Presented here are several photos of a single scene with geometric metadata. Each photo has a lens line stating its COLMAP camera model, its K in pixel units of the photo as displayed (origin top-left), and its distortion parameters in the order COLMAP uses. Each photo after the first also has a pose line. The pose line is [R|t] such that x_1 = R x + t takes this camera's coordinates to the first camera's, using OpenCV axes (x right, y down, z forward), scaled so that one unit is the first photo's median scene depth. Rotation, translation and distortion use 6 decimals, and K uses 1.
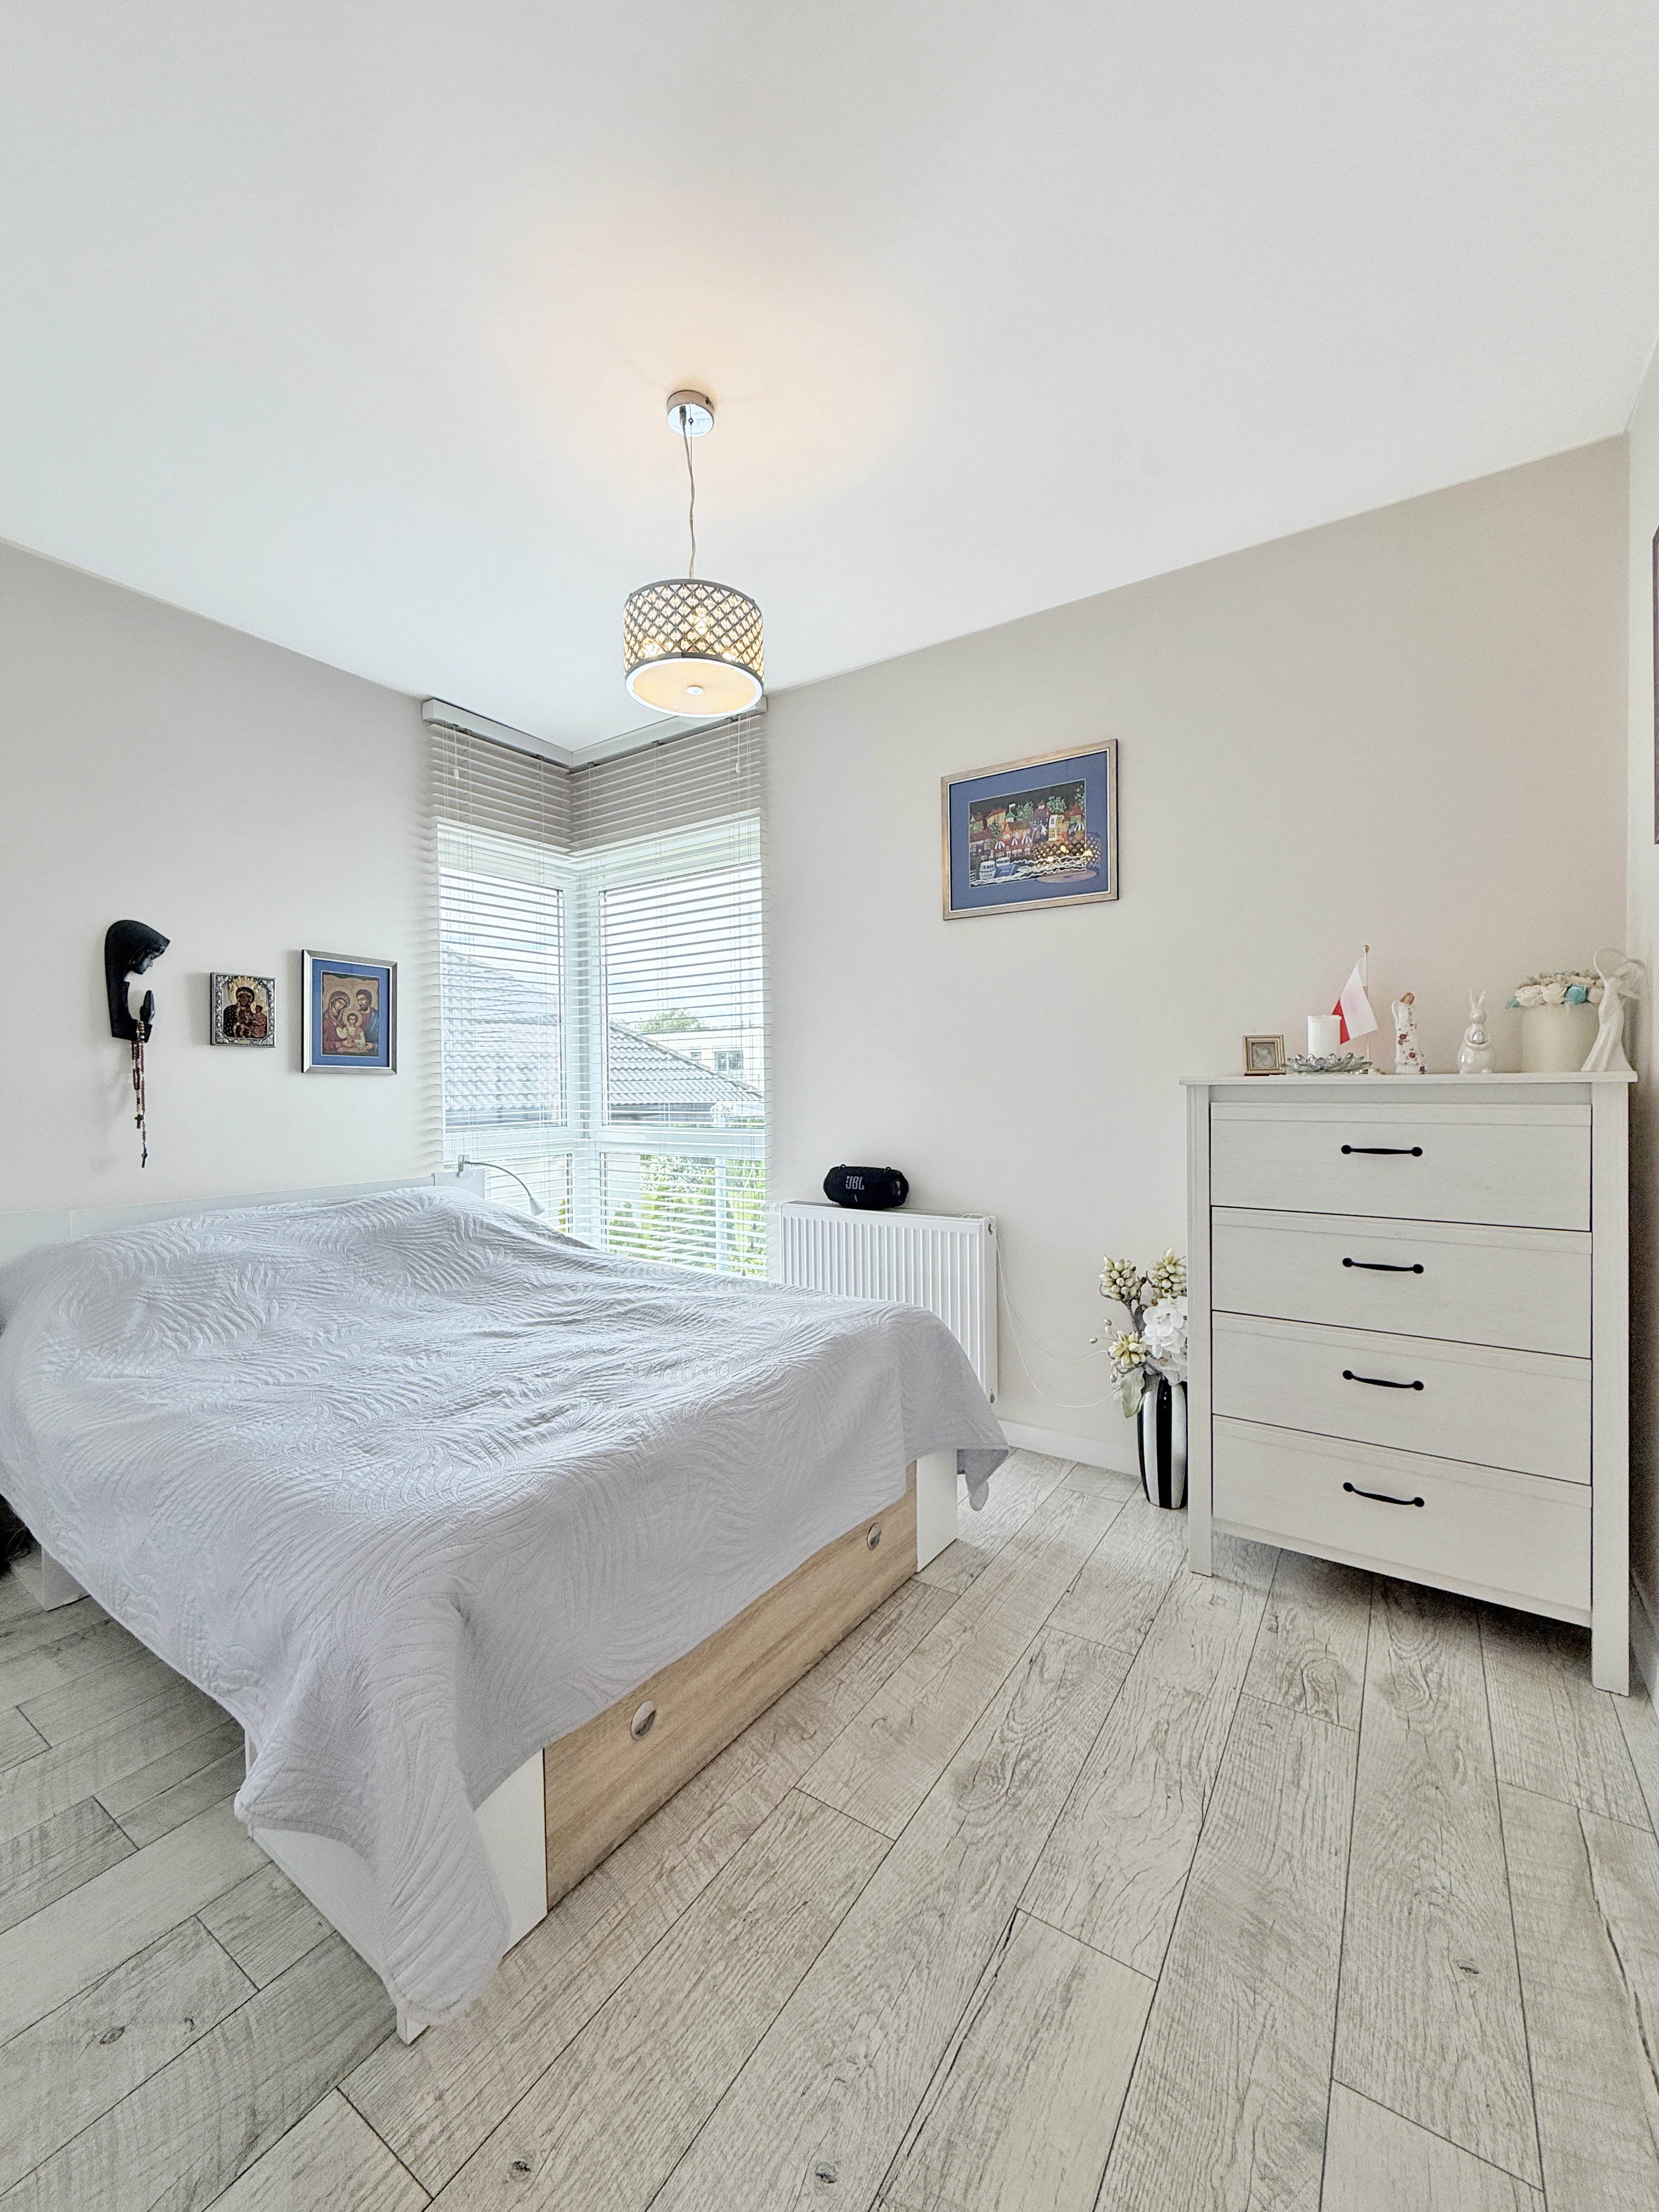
lens RADIAL K [[881.5, 0, 831.1], [0, 881.5, 1100.8], [0, 0, 1]] dist [-0.001885, 0.000469]
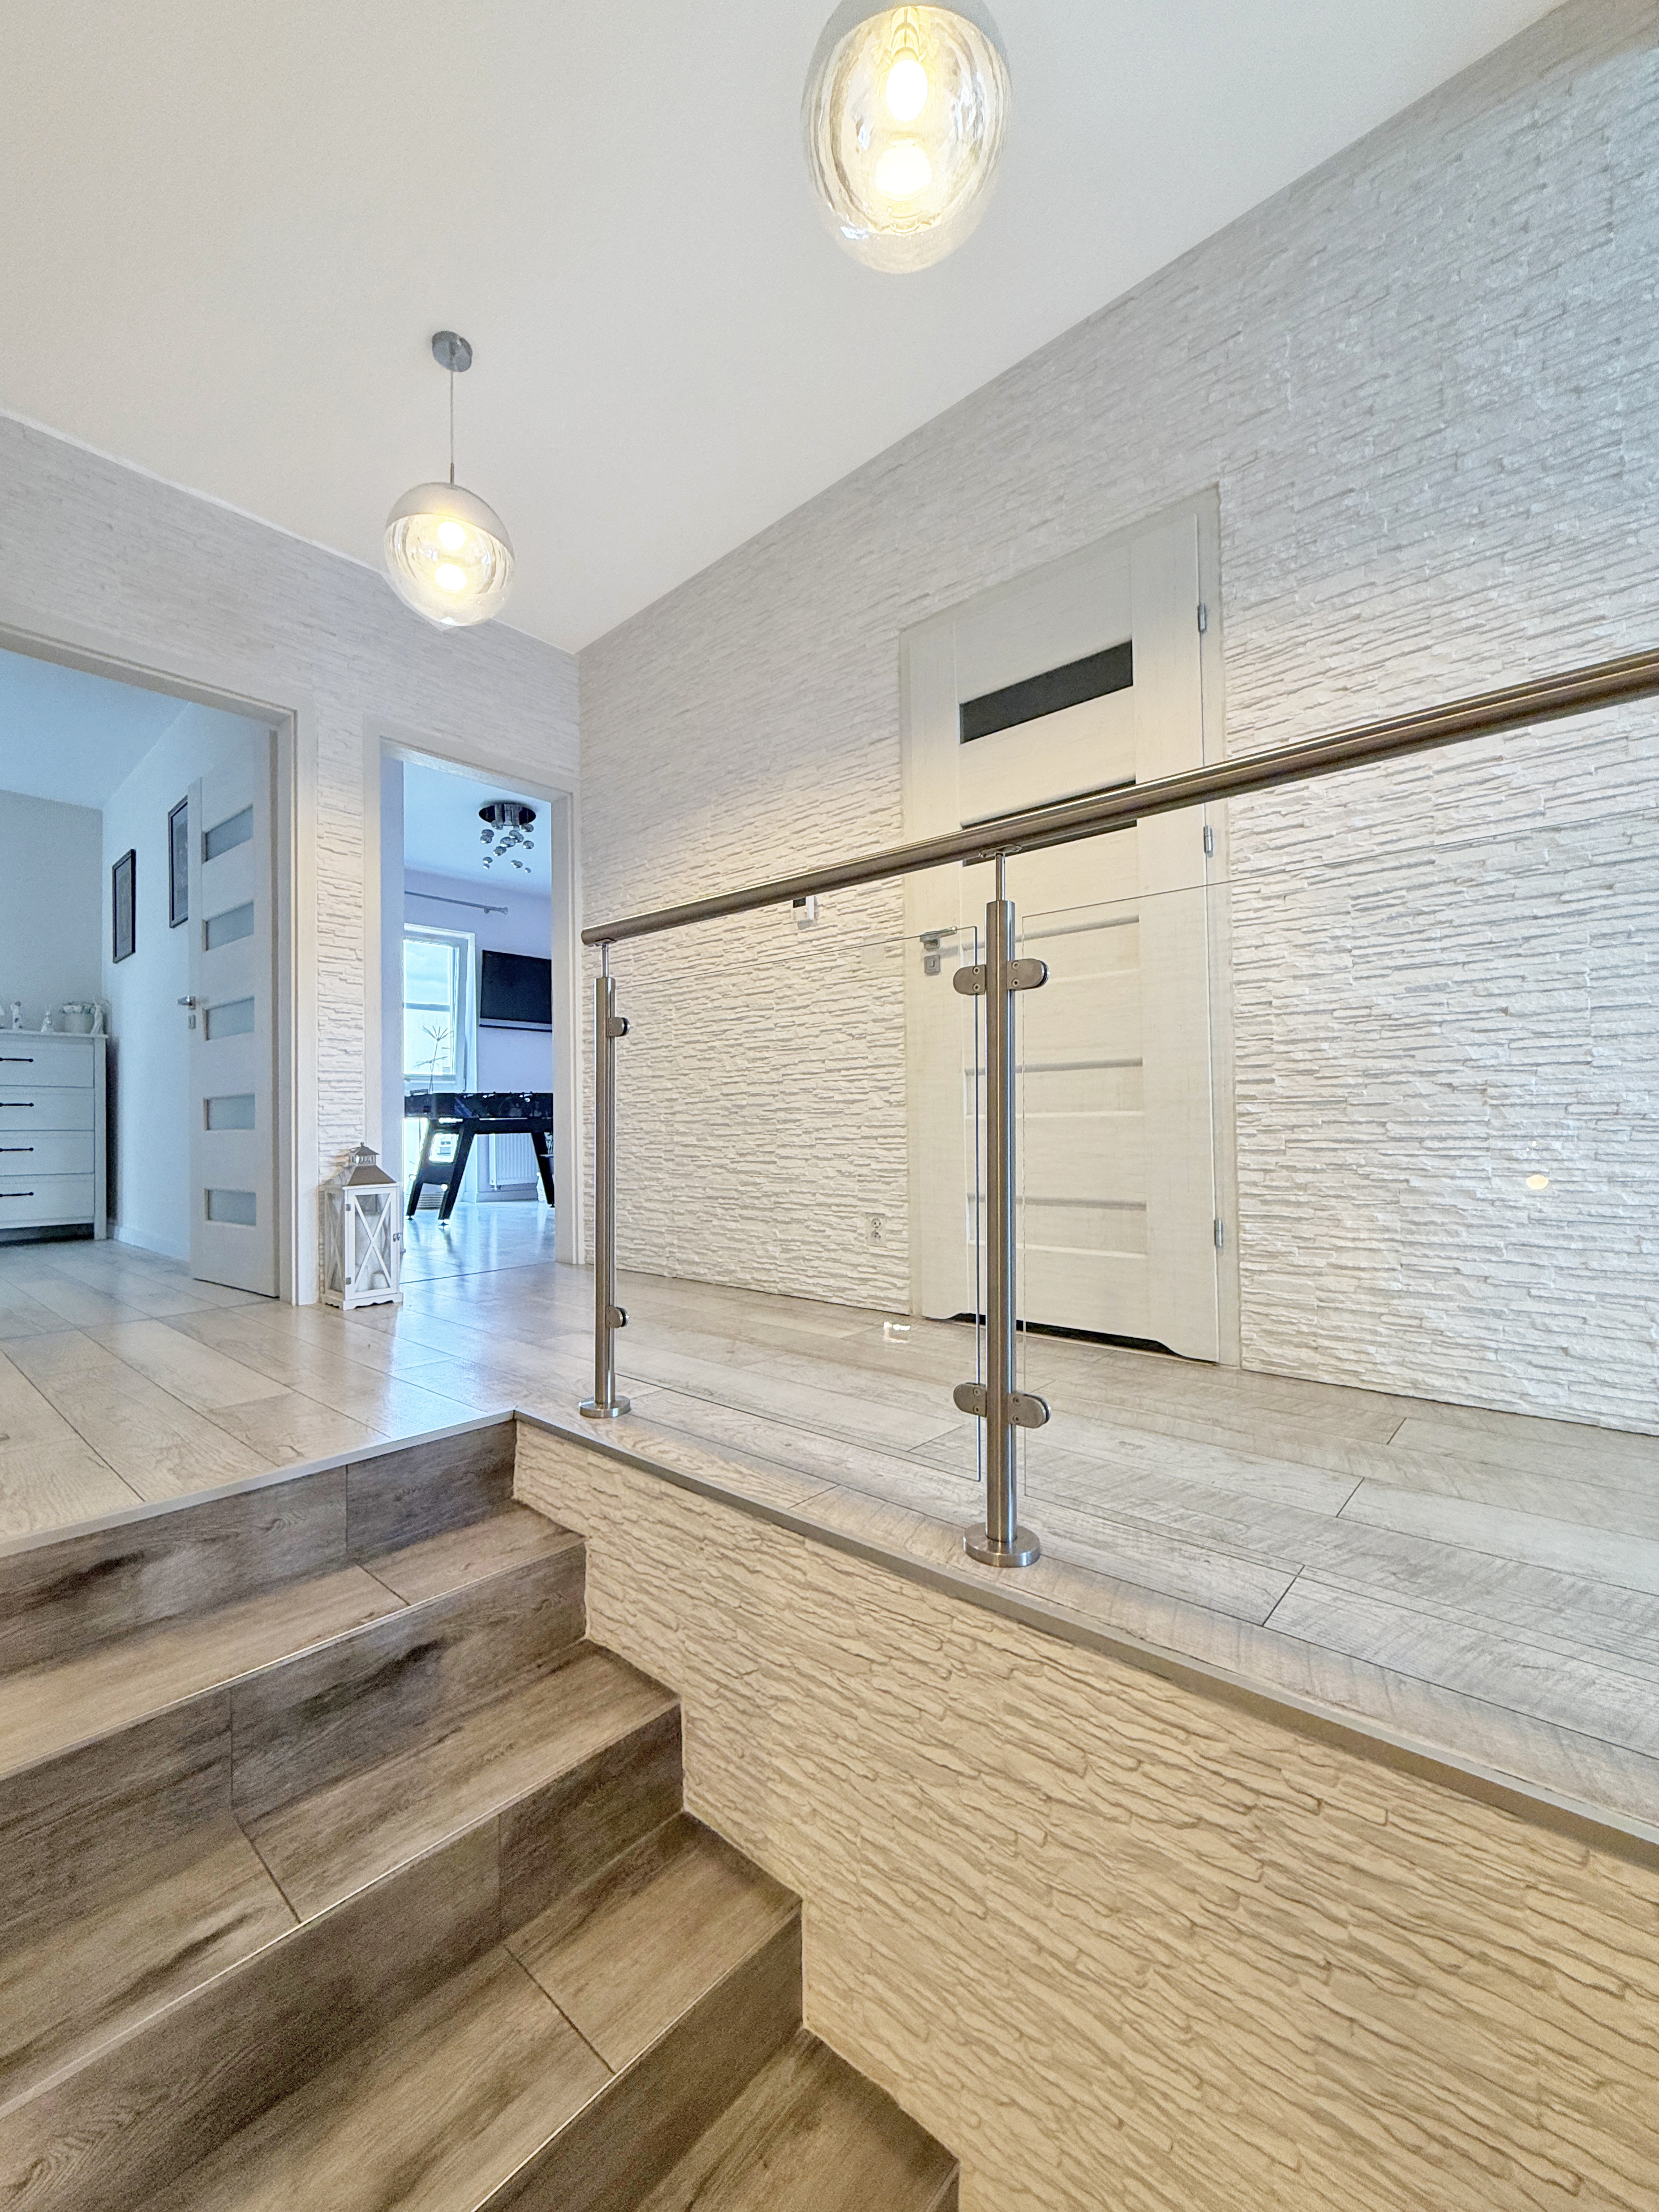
lens RADIAL K [[896.7, 0, 815.2], [0, 896.7, 1104.7], [0, 0, 1]] dist [-0.001045, 0.000190]
pose [[0.144743, 0.030136, 0.989010, -1.388634], [0.023192, 0.999158, -0.033840, 0.280956], [-0.989197, 0.027835, 0.143922, -1.445785]]
